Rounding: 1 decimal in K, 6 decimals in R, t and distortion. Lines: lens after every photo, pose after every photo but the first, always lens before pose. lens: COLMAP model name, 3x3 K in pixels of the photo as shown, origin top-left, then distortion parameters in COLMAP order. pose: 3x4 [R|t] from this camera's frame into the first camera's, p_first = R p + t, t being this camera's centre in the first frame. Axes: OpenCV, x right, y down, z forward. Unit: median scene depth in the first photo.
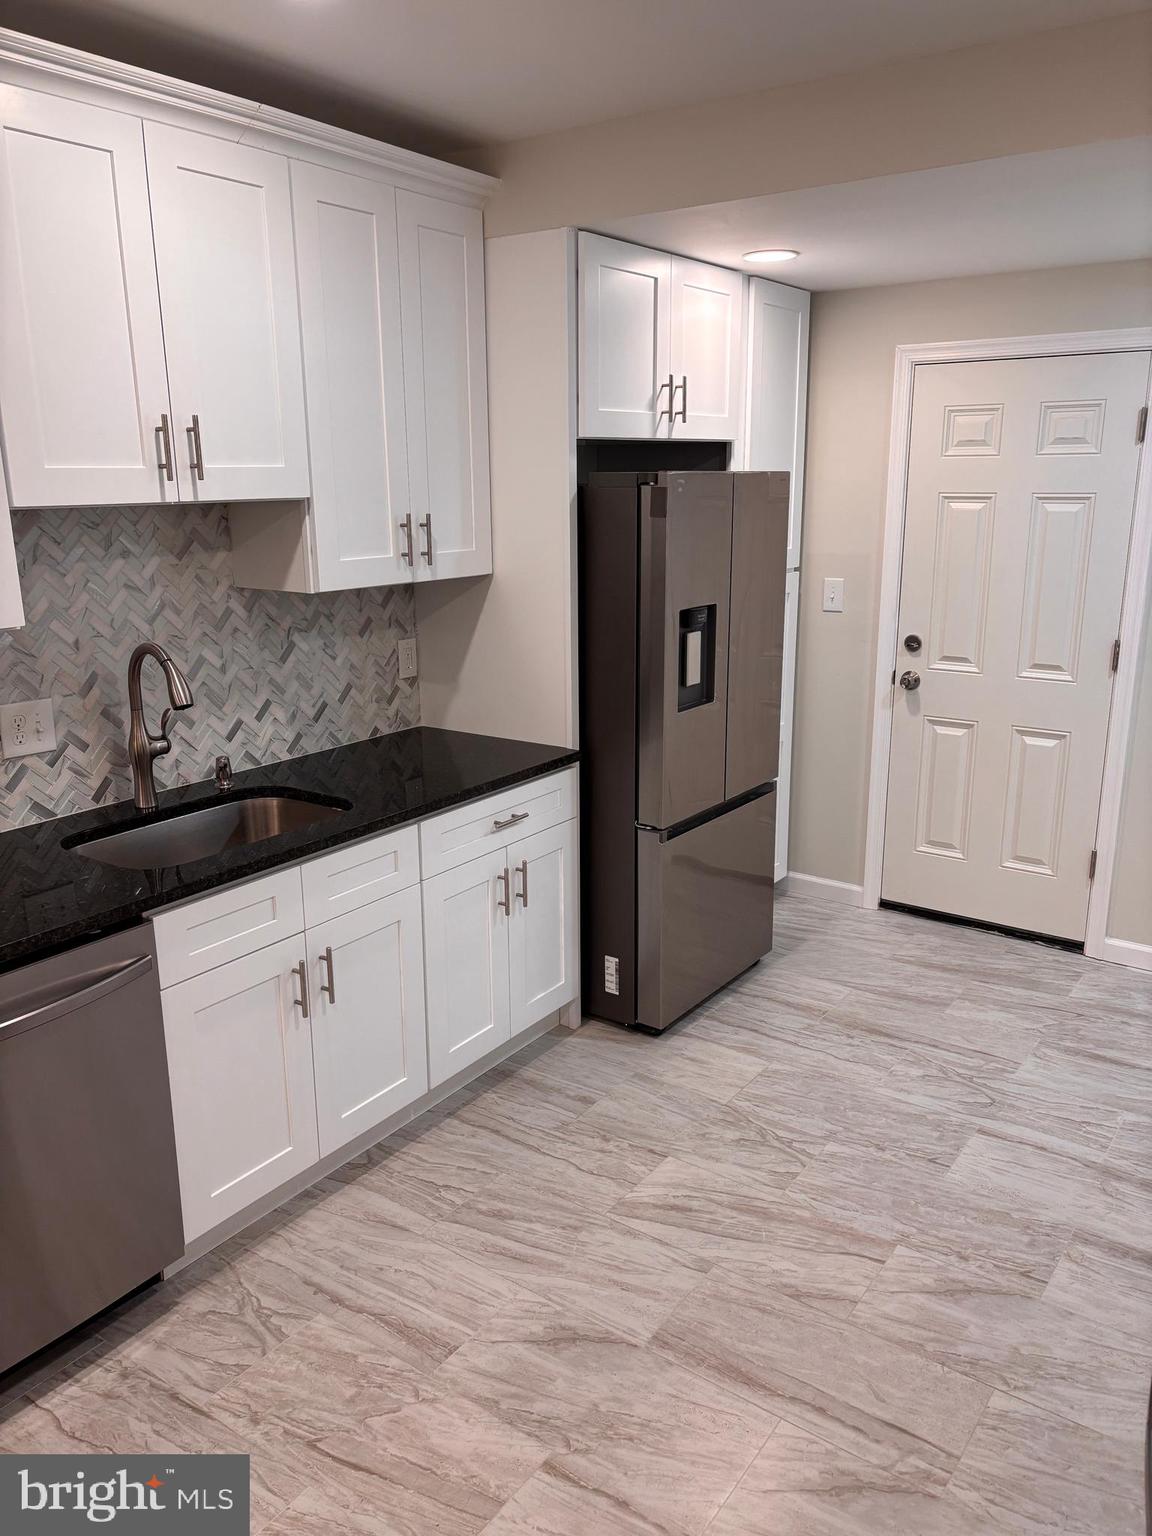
lens RADIAL K [[1154.8, 0, 576.0], [0, 1154.8, 768.0], [0, 0, 1]] dist [0.066230, -0.071586]
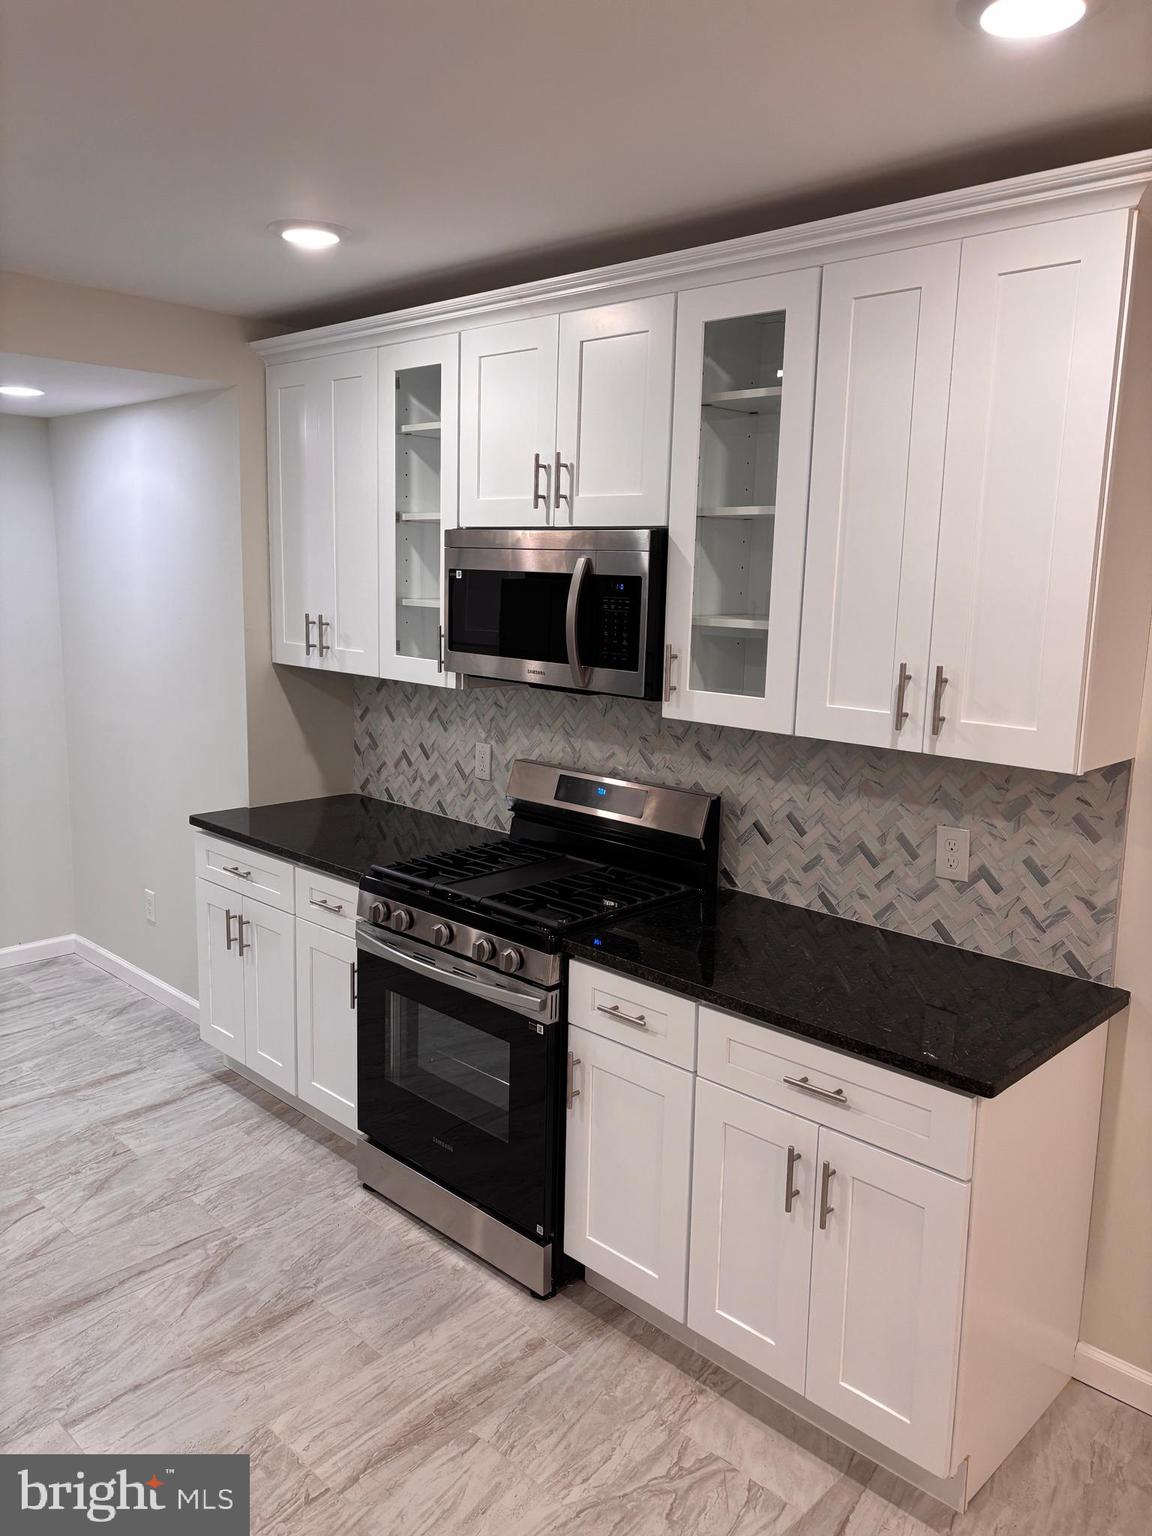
lens RADIAL K [[1151.8, 0, 568.6], [0, 1151.8, 768.0], [0, 0, 1]] dist [0.052824, -0.061593]
pose [[0.162055, -0.162867, 0.973248, -0.773654], [0.227916, 0.965795, 0.123669, -0.051939], [-0.960100, 0.201778, 0.193632, 0.134427]]
